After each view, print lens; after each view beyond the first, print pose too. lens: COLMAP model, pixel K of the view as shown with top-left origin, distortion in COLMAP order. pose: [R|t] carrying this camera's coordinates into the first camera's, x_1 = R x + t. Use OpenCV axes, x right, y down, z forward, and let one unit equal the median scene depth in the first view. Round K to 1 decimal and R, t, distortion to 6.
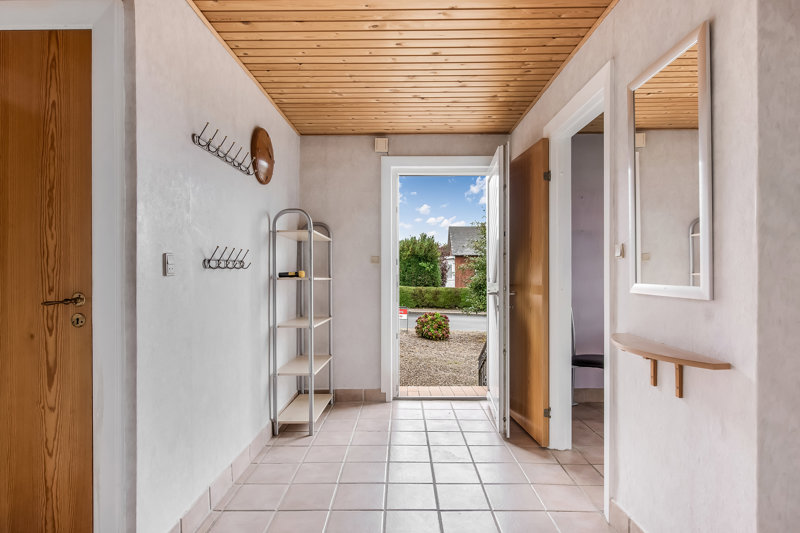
lens RADIAL K [[437.1, 0, 397.9], [0, 437.1, 266.0], [0, 0, 1]] dist [0.001169, -0.001034]
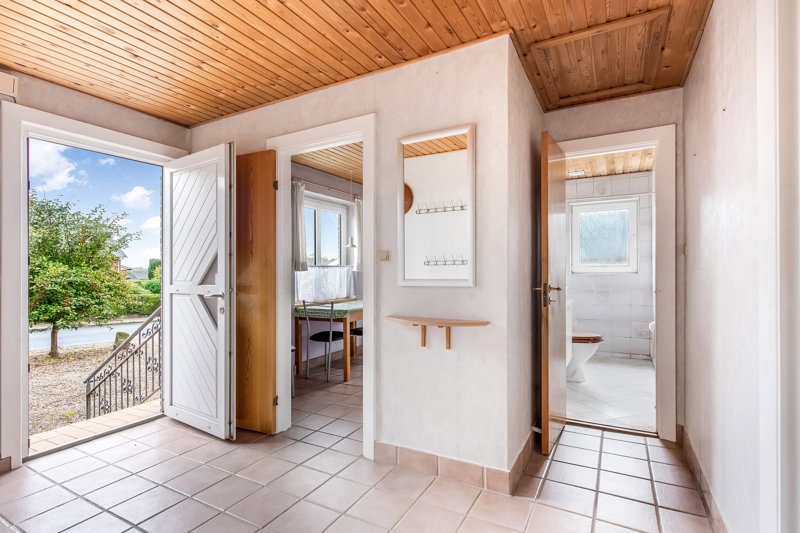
lens RADIAL K [[396.9, 0, 403.5], [0, 396.9, 268.5], [0, 0, 1]] dist [0.004488, 0.000410]
pose [[0.469021, 0.002426, 0.883184, -0.372740], [-0.000872, 0.999997, -0.002284, 0.004821], [-0.883187, 0.000301, 0.469021, 0.240357]]
